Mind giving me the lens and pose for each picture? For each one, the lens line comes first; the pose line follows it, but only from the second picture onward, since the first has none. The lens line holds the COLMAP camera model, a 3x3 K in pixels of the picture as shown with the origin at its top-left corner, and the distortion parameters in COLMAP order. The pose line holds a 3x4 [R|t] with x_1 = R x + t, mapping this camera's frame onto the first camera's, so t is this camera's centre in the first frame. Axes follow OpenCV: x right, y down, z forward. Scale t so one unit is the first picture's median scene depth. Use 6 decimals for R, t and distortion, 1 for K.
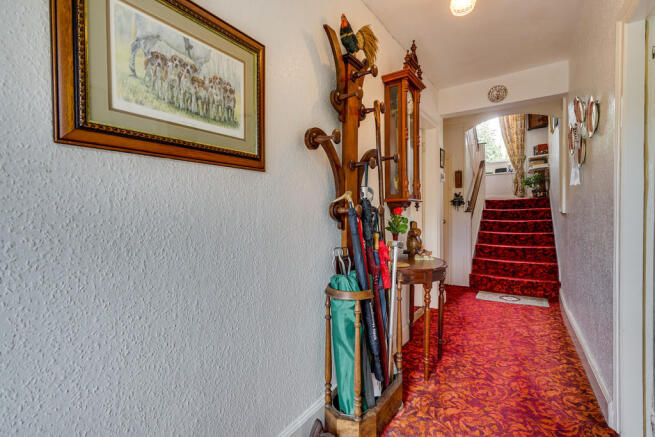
lens RADIAL K [[297.5, 0, 327.3], [0, 297.5, 217.0], [0, 0, 1]] dist [-0.001551, -0.000175]
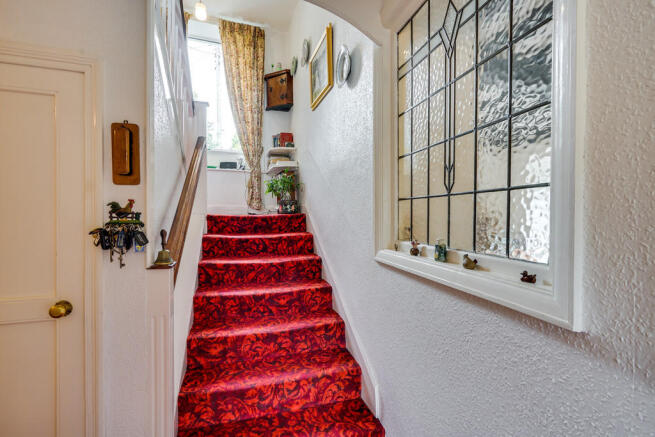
lens RADIAL K [[297.5, 0, 327.7], [0, 297.5, 218.0], [0, 0, 1]] dist [-0.001551, -0.000175]
pose [[0.621981, 0.002818, 0.783027, 0.264740], [0.002804, 0.999979, -0.005826, -0.049770], [-0.783027, 0.005819, 0.621960, 0.526773]]
